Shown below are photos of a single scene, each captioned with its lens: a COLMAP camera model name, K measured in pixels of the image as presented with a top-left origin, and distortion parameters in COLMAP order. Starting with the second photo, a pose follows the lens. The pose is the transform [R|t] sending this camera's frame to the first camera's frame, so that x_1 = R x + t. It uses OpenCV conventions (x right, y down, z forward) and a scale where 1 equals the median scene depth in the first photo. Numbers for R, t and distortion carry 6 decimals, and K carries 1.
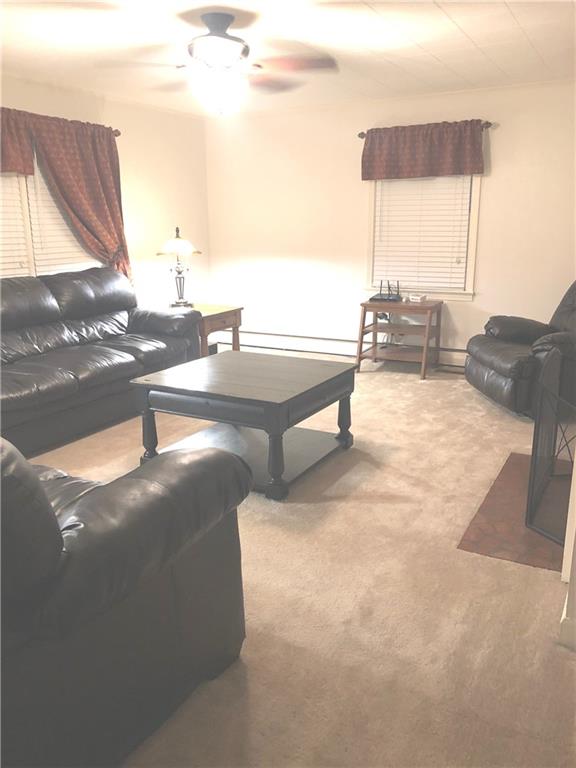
lens RADIAL K [[634.0, 0, 289.0], [0, 634.0, 378.3], [0, 0, 1]] dist [-0.006081, -0.040393]
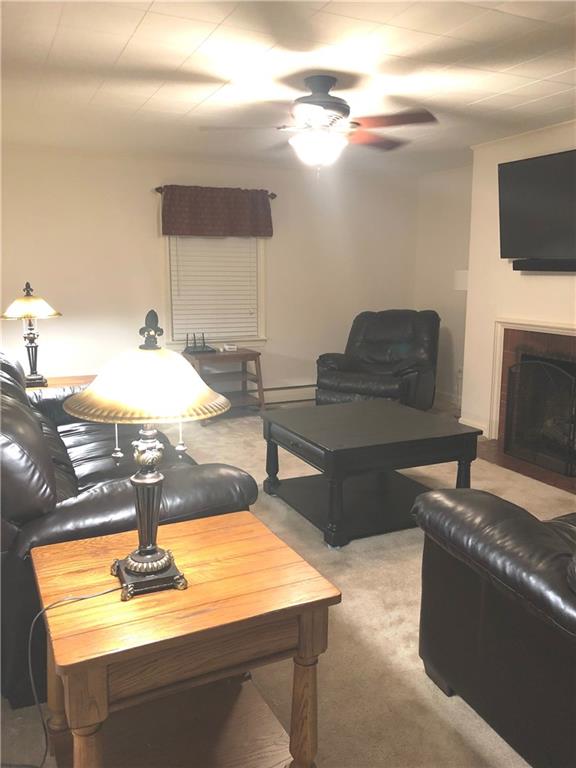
lens RADIAL K [[634.0, 0, 289.2], [0, 634.0, 388.9], [0, 0, 1]] dist [-0.006081, -0.040393]
pose [[0.586411, -0.136583, 0.798415, -0.609754], [0.180453, 0.982939, 0.035612, -0.078184], [-0.789657, 0.123193, 0.601053, 0.287831]]
